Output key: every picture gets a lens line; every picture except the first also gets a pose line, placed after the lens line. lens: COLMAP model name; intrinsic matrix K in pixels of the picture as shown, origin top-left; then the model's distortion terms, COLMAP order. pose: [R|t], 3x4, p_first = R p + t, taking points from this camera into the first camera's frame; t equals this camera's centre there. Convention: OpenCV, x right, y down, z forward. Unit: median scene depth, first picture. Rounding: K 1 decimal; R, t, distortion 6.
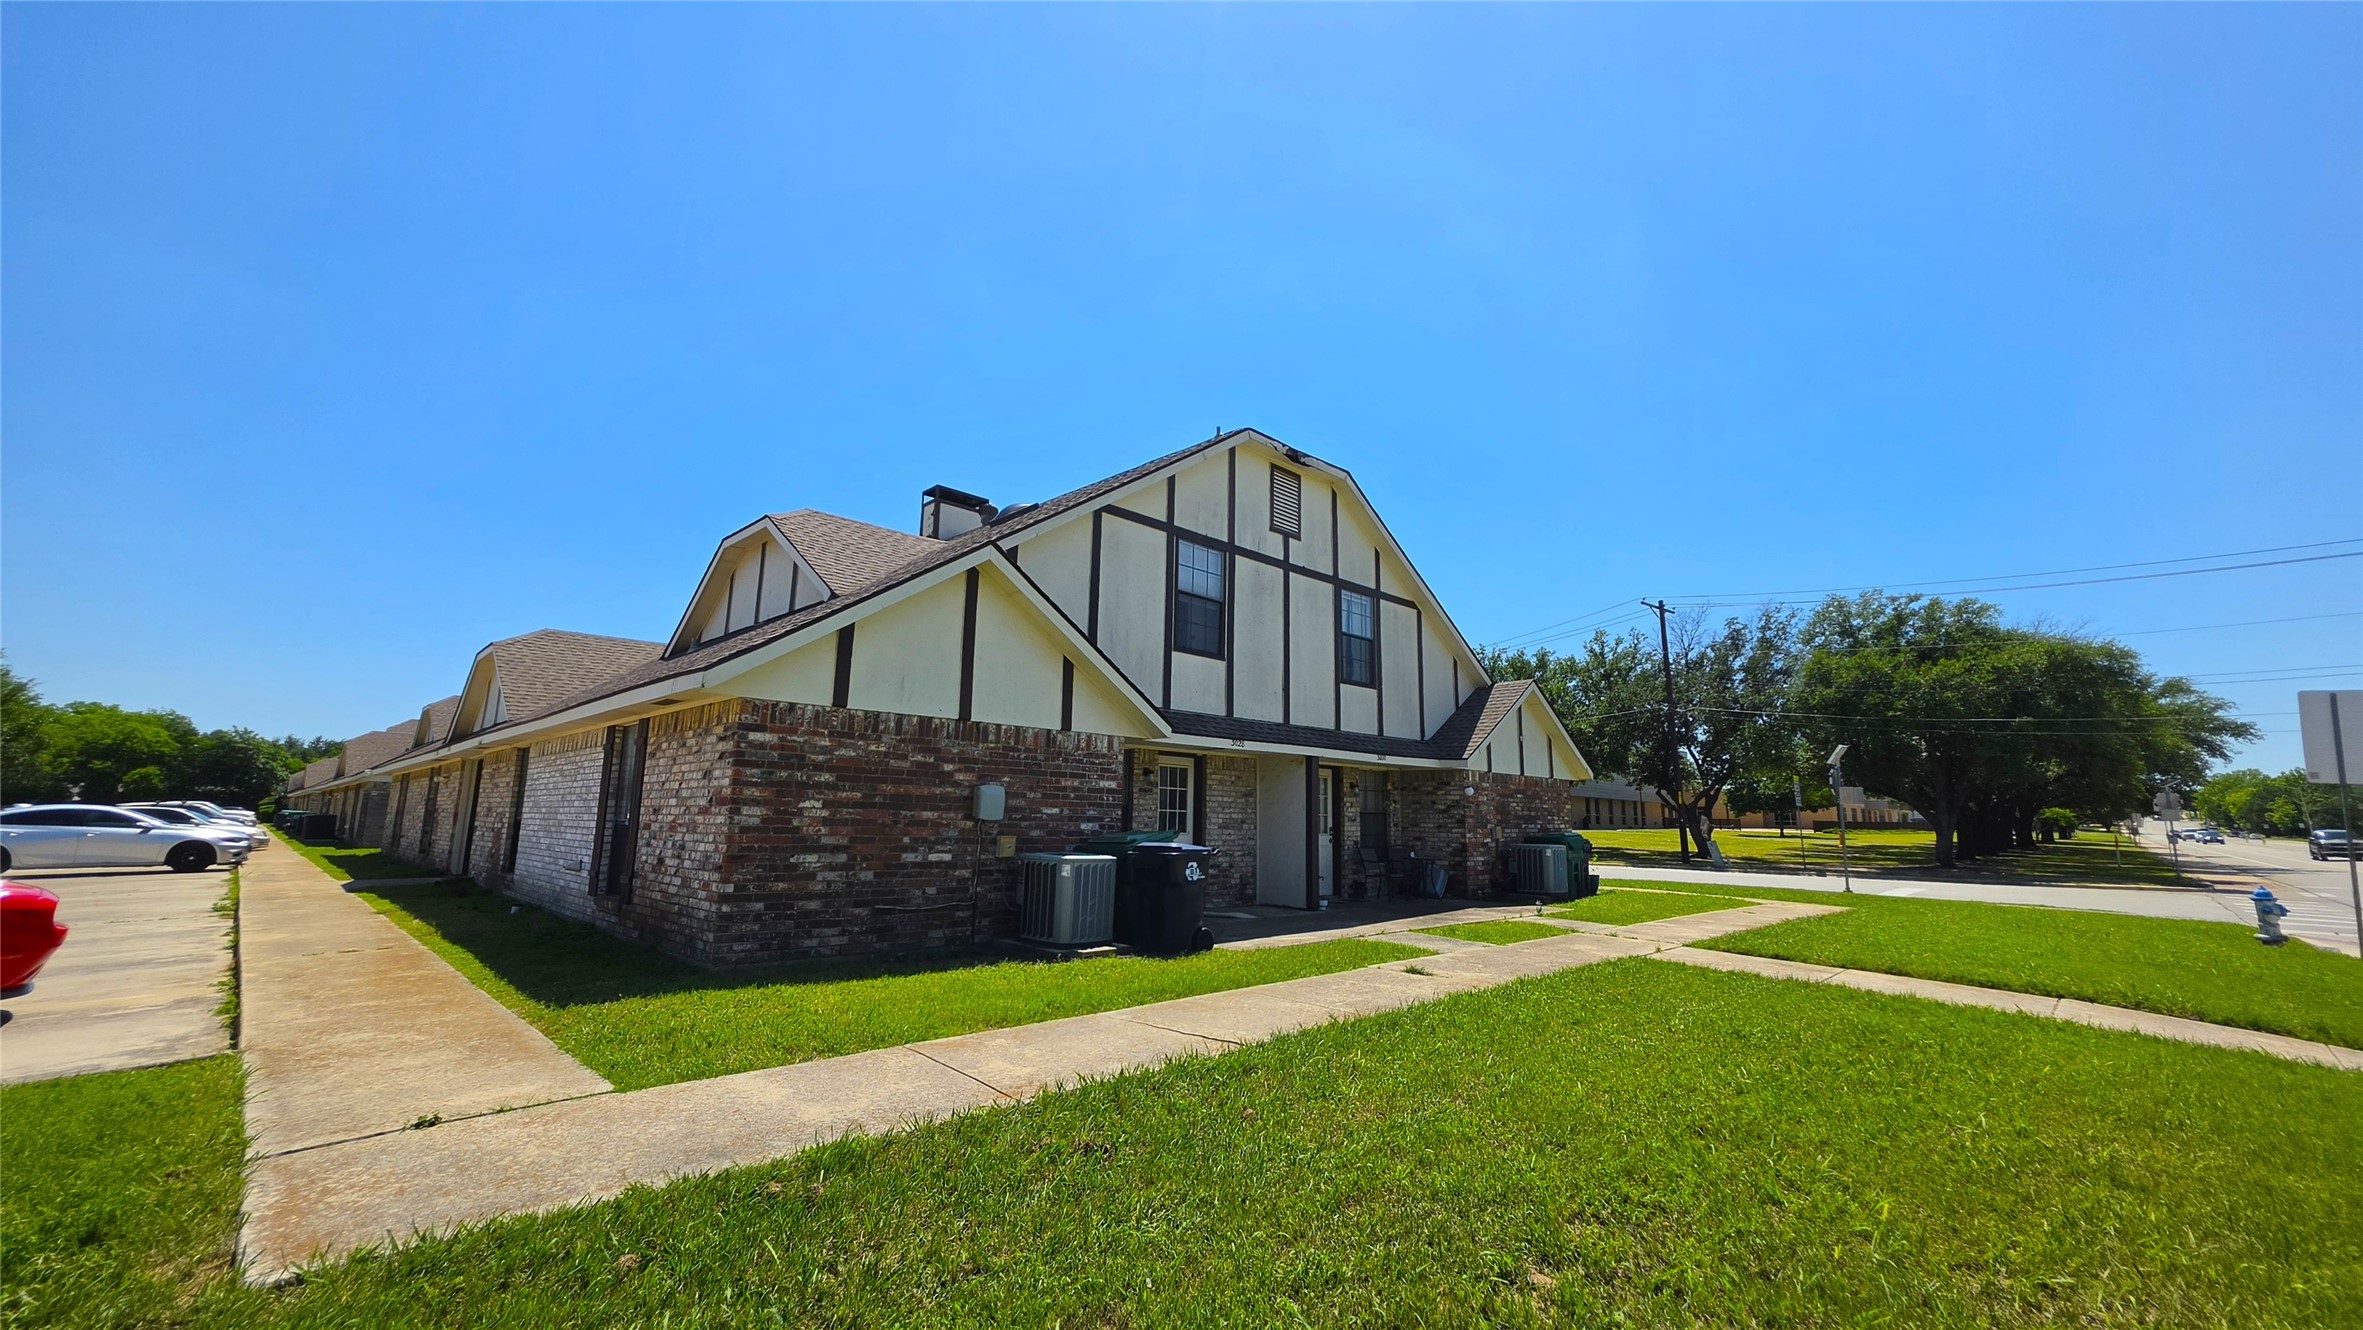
lens RADIAL K [[948.8, 0, 1186.3], [0, 948.8, 660.5], [0, 0, 1]] dist [-0.002678, 0.000214]
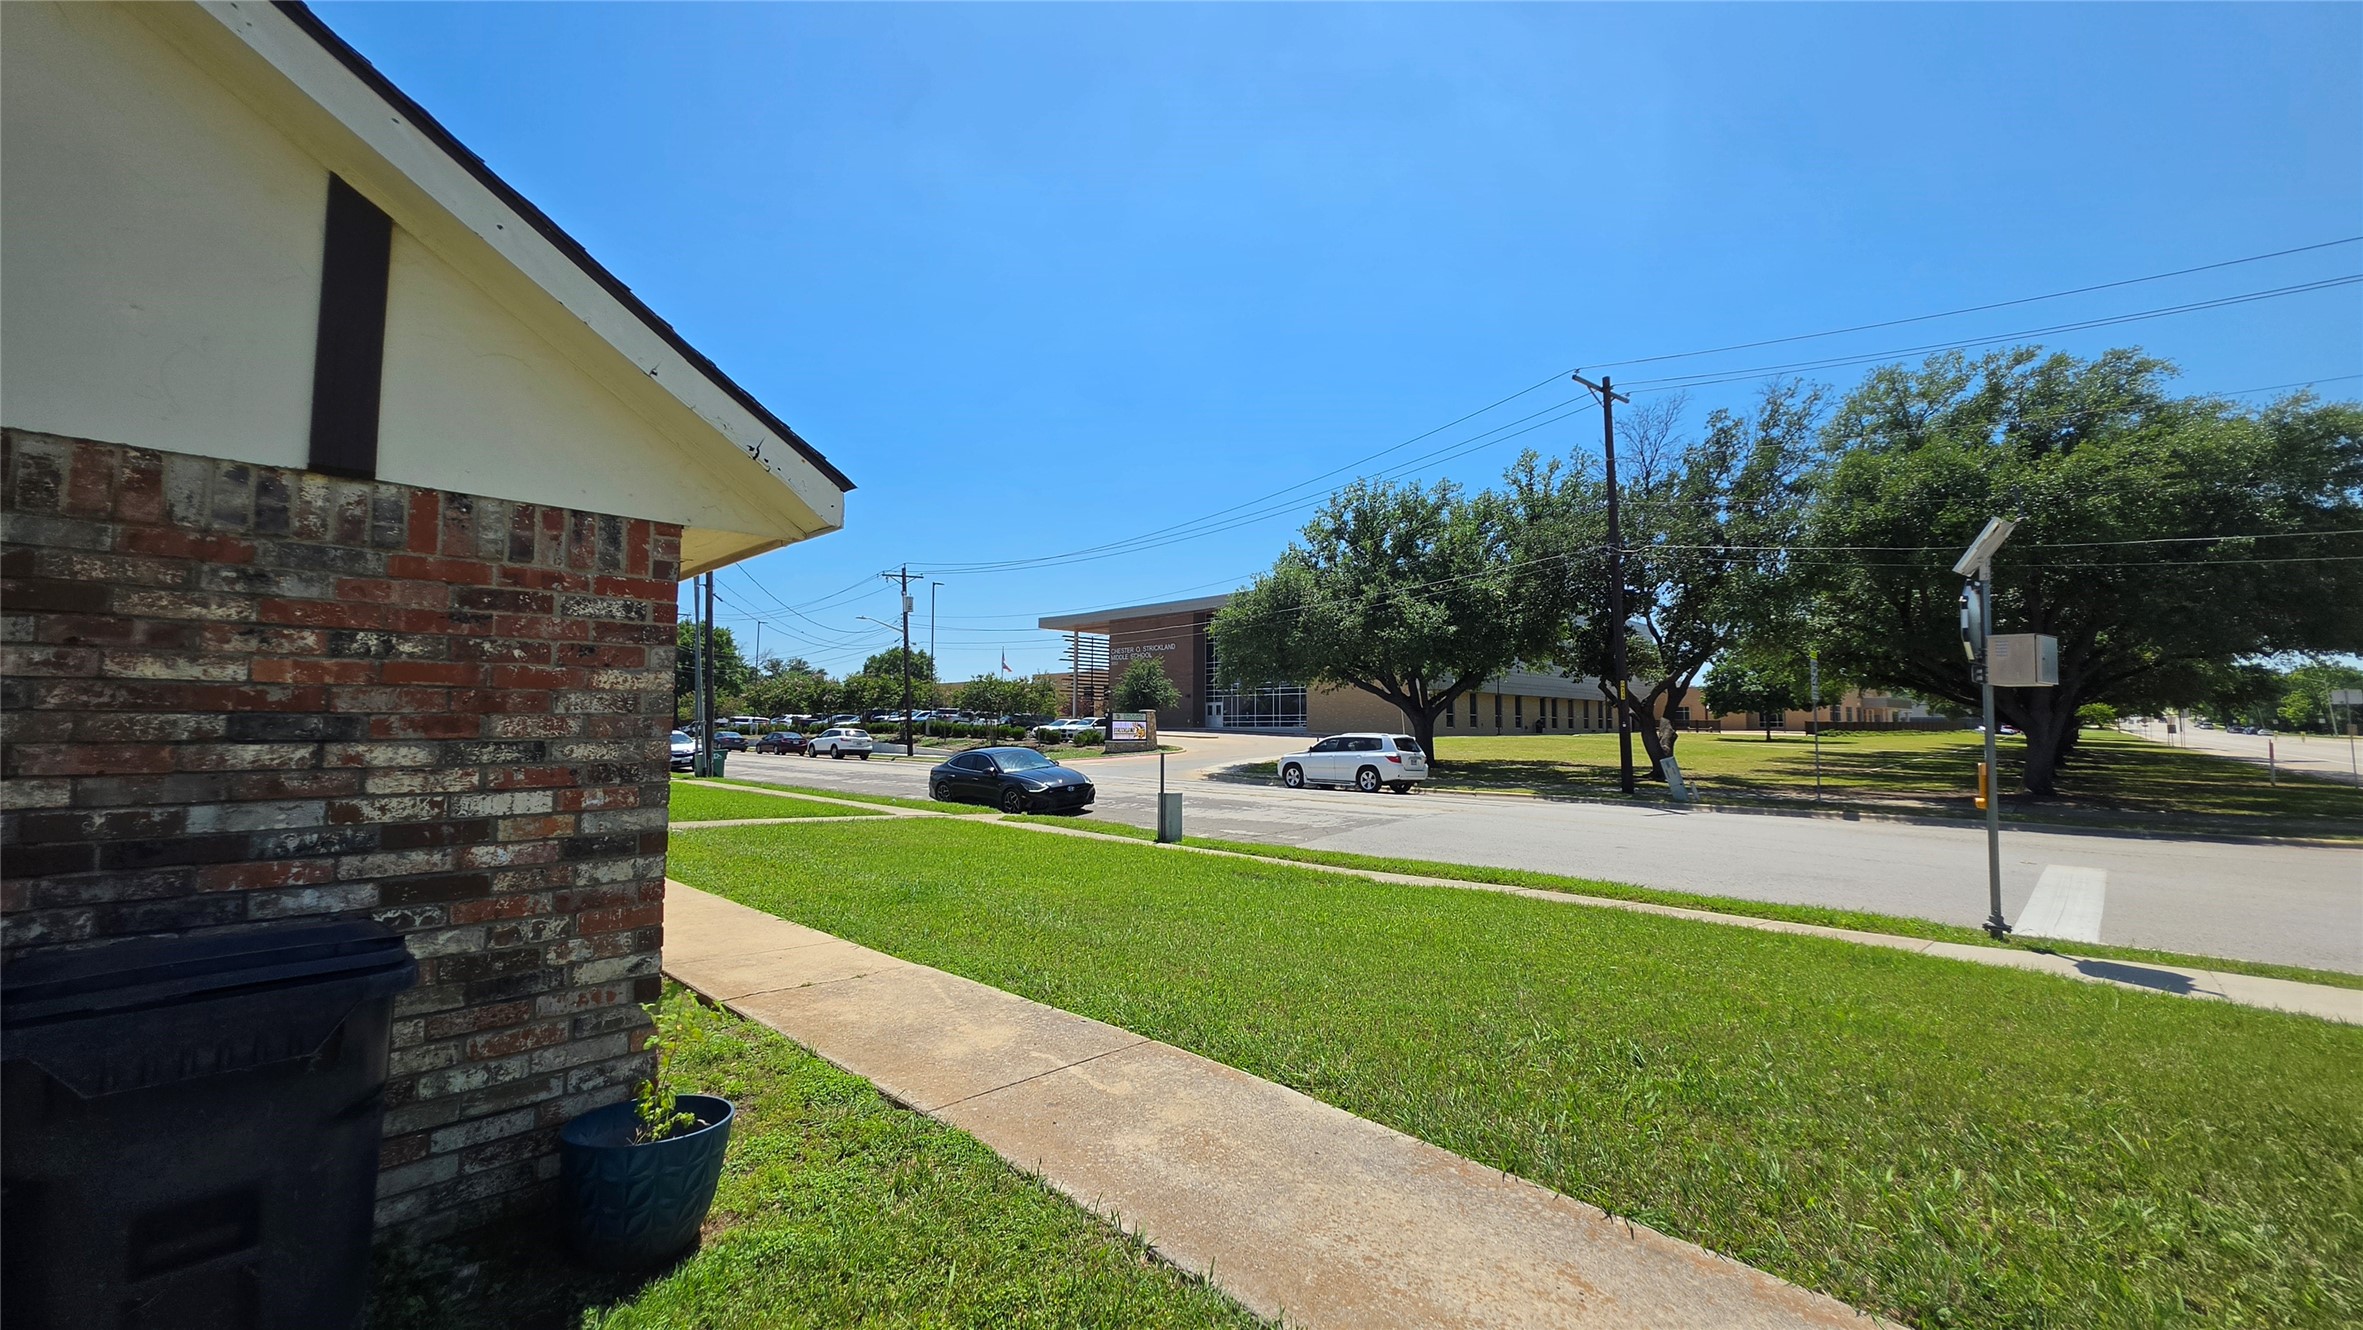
lens RADIAL K [[948.8, 0, 1186.3], [0, 948.8, 660.5], [0, 0, 1]] dist [-0.002678, 0.000214]
pose [[0.999903, -0.009721, 0.009964, 0.210327], [0.008703, 0.995186, 0.097613, 0.057215], [-0.010865, -0.097517, 0.995175, 0.354082]]
